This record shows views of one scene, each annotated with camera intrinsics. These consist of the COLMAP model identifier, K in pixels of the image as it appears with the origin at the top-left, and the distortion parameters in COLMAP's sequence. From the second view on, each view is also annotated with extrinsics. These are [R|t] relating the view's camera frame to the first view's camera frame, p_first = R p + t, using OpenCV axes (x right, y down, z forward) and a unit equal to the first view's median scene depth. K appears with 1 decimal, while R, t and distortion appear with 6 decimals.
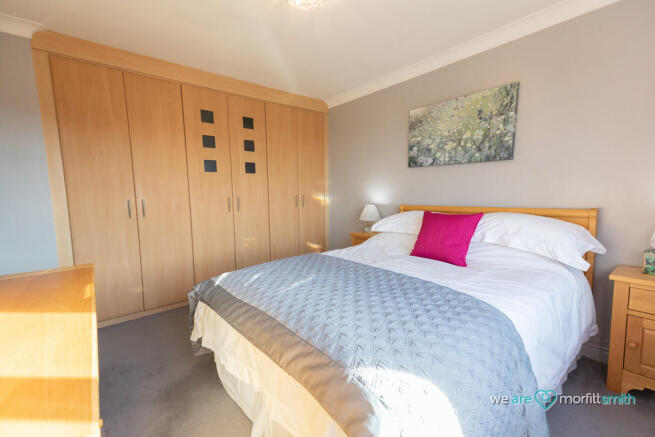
lens RADIAL K [[277.6, 0, 328.0], [0, 277.6, 215.4], [0, 0, 1]] dist [0.015315, 0.000097]
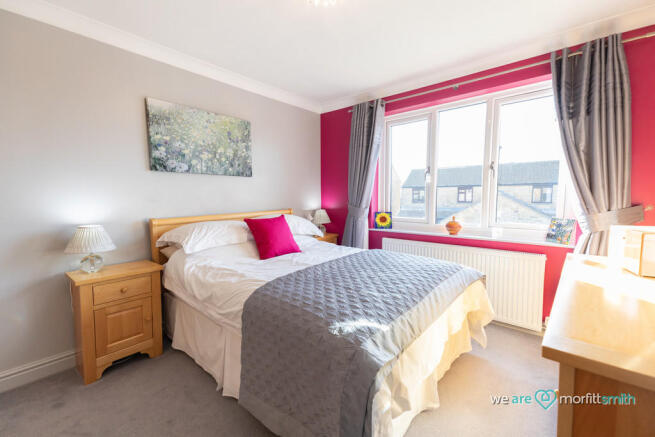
lens RADIAL K [[277.6, 0, 327.5], [0, 277.6, 217.1], [0, 0, 1]] dist [0.015315, 0.000097]
pose [[-0.201055, -0.061660, 0.977637, -0.669918], [0.101039, 0.991388, 0.083306, -0.067487], [-0.974355, 0.115529, -0.193094, 0.795206]]
